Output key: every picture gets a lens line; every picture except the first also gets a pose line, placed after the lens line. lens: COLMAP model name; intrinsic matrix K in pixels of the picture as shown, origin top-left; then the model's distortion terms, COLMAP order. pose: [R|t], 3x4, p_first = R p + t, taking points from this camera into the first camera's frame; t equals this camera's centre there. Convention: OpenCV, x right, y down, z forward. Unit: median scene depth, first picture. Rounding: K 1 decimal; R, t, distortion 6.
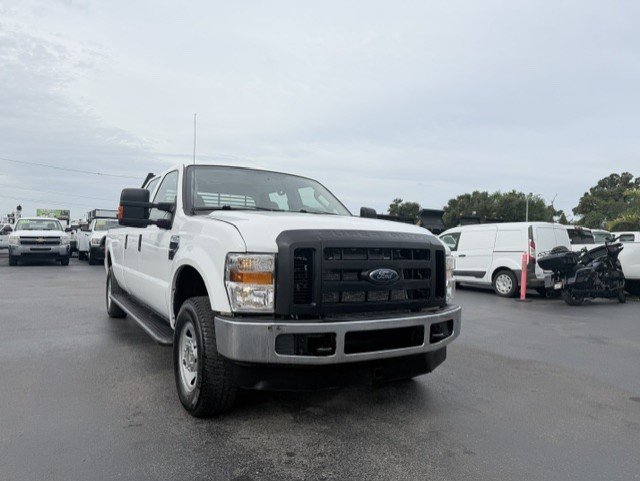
lens RADIAL K [[495.8, 0, 320.0], [0, 495.8, 240.5], [0, 0, 1]] dist [-0.009138, 0.002551]
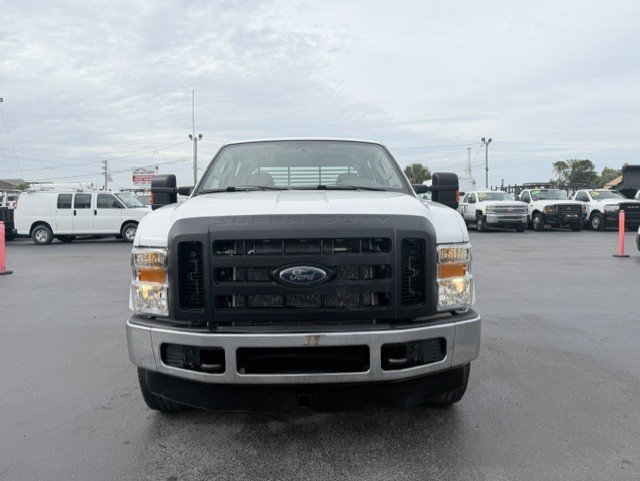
lens RADIAL K [[480.4, 0, 320.0], [0, 480.4, 240.5], [0, 0, 1]] dist [0.026668, 0.002370]
pose [[0.852145, -0.000589, -0.523305, 0.493432], [0.040985, 0.997003, 0.065617, -0.026295], [0.521698, -0.077363, 0.849615, 0.370047]]
